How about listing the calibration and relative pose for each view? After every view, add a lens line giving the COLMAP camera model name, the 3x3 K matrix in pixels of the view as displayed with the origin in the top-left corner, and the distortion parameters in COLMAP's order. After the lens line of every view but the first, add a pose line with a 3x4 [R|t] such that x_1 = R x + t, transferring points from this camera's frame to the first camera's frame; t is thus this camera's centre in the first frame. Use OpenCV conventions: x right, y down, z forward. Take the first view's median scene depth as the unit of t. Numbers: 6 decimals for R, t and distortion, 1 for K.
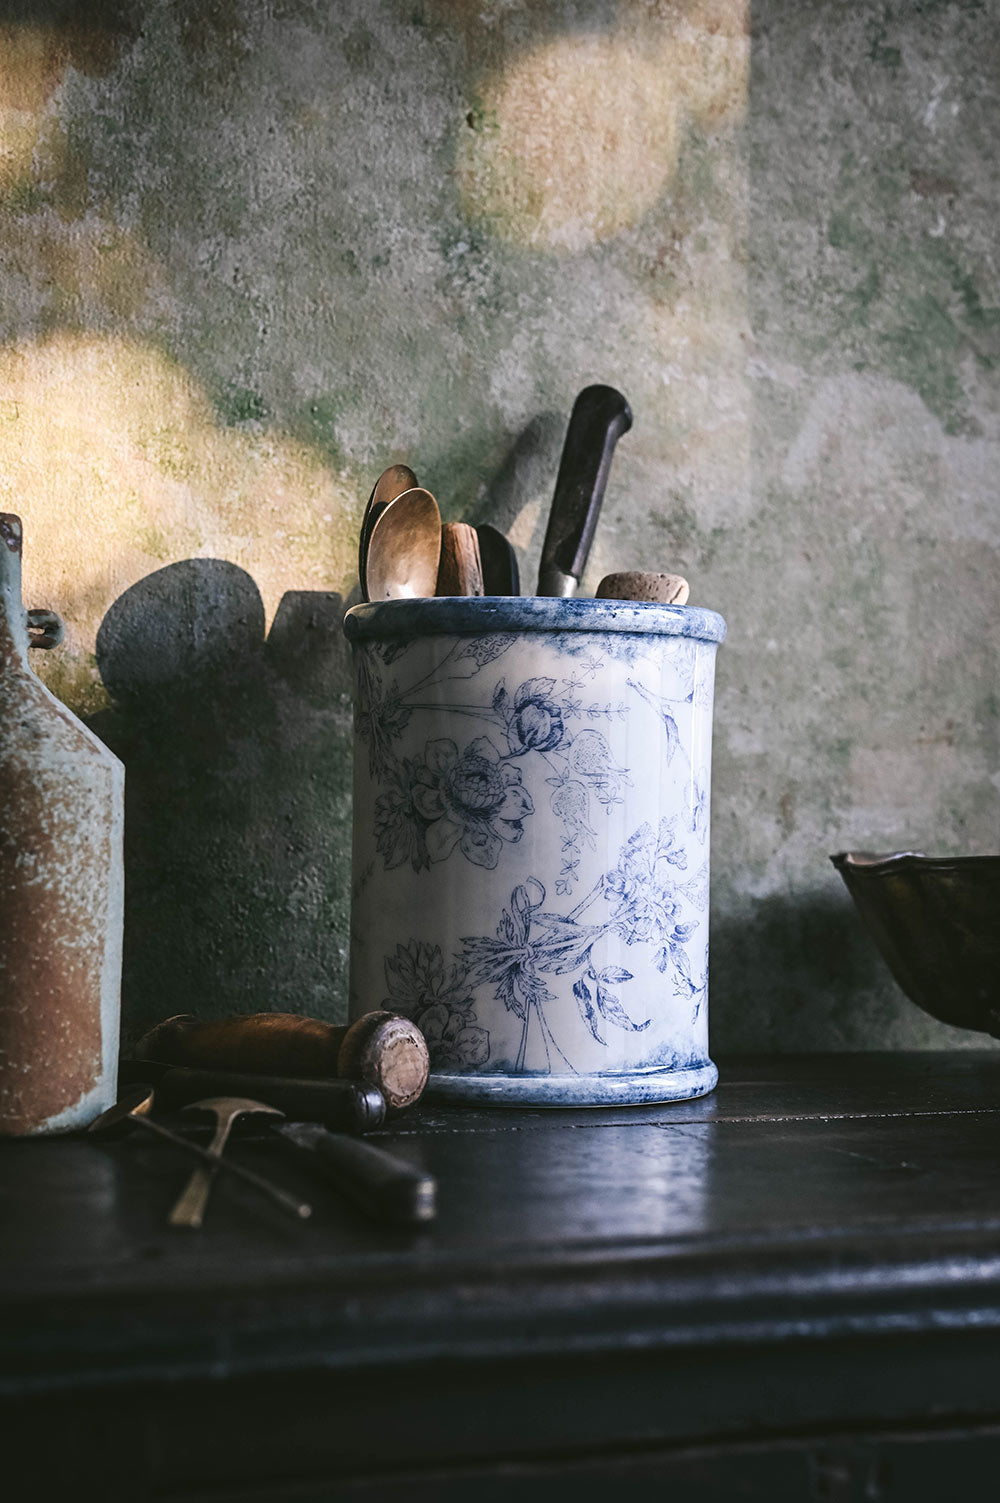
lens RADIAL K [[2609.4, 0, 532.1], [0, 2609.4, 743.1], [0, 0, 1]] dist [0.059181, 0.000000]
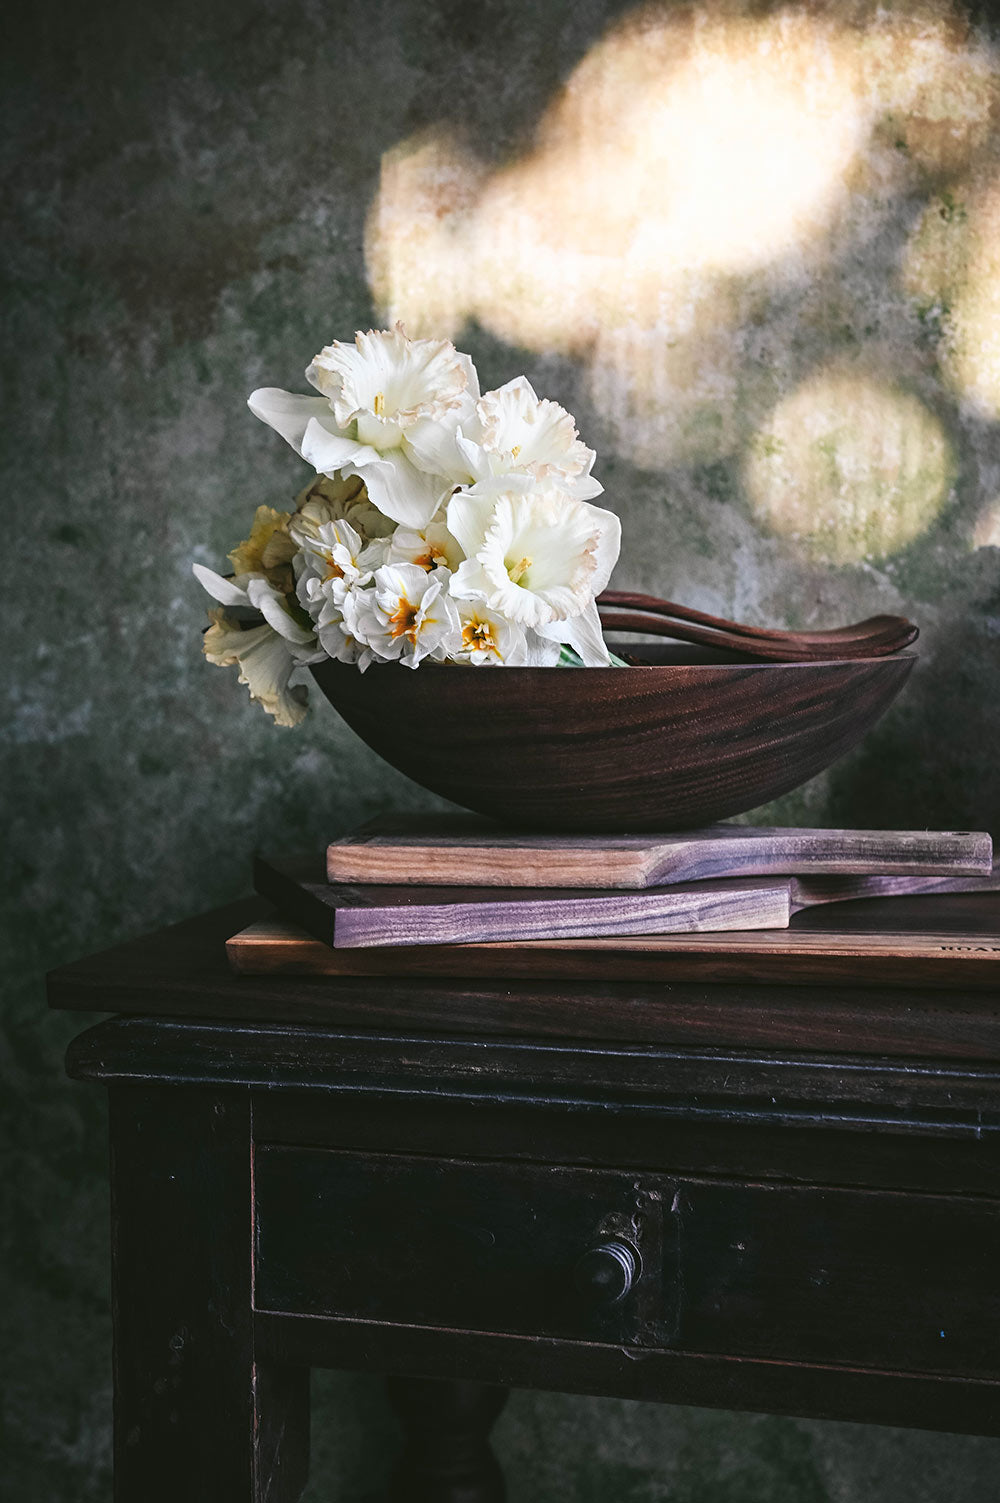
lens RADIAL K [[2609.4, 0, 490.4], [0, 2609.4, 761.2], [0, 0, 1]] dist [0.059181, 0.000000]
pose [[0.778534, 0.037636, -0.626474, 0.638485], [0.026272, 0.995371, 0.092446, -0.090722], [0.627053, -0.088431, 0.773941, -0.192952]]
